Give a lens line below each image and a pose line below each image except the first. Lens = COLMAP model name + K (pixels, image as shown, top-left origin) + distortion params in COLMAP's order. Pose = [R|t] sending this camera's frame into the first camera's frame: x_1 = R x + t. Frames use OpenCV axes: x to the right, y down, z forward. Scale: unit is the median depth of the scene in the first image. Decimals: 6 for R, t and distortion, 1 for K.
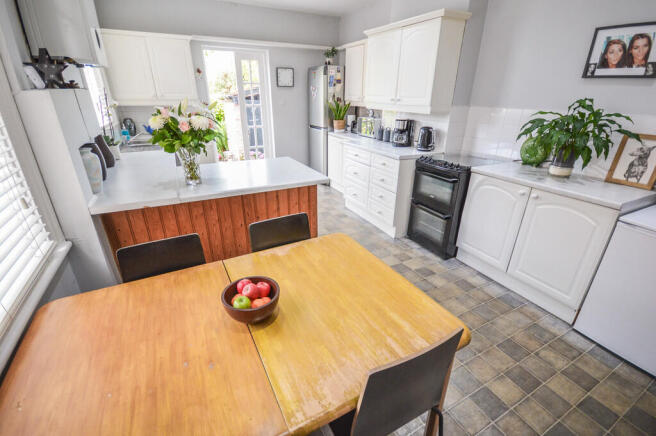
lens RADIAL K [[295.2, 0, 328.0], [0, 295.2, 218.0], [0, 0, 1]] dist [0.000330, -0.000836]
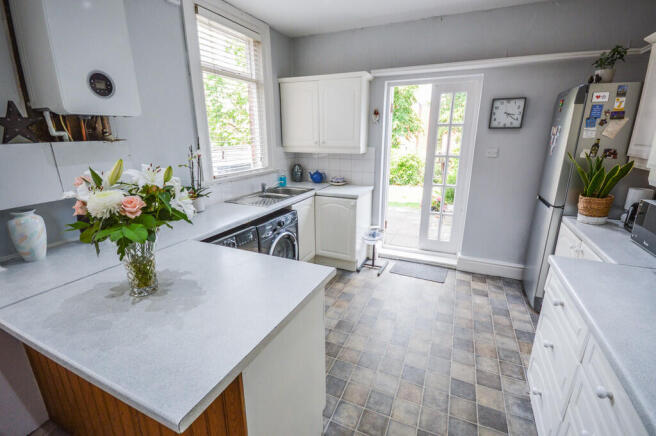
lens RADIAL K [[298.4, 0, 328.0], [0, 298.4, 218.0], [0, 0, 1]] dist [-0.001478, -0.000508]
pose [[0.618152, 0.204796, -0.758912, 0.227034], [-0.298509, 0.954298, 0.014379, -0.300281], [0.727173, 0.217654, 0.651035, 0.667744]]
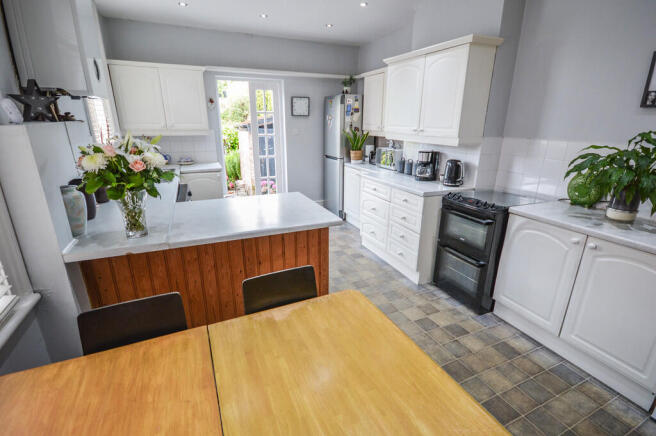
lens RADIAL K [[310.1, 0, 328.0], [0, 310.1, 218.0], [0, 0, 1]] dist [0.001419, -0.001799]
pose [[0.998321, 0.015705, -0.055759, 0.009571], [-0.020973, 0.995238, -0.095191, -0.040139], [0.053998, 0.096201, 0.993896, 0.070769]]
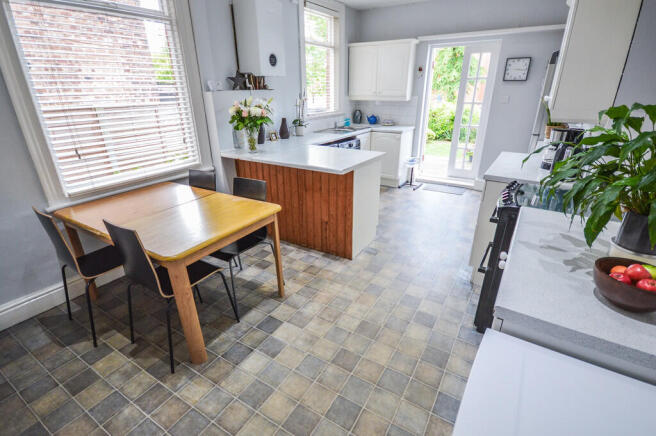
lens RADIAL K [[318.9, 0, 328.0], [0, 318.9, 218.0], [0, 0, 1]] dist [0.004485, 0.001198]
pose [[0.502107, 0.318278, -0.804107, 0.751240], [-0.326612, 0.930741, 0.164456, -0.114460], [0.800758, 0.180056, 0.571285, 0.250121]]
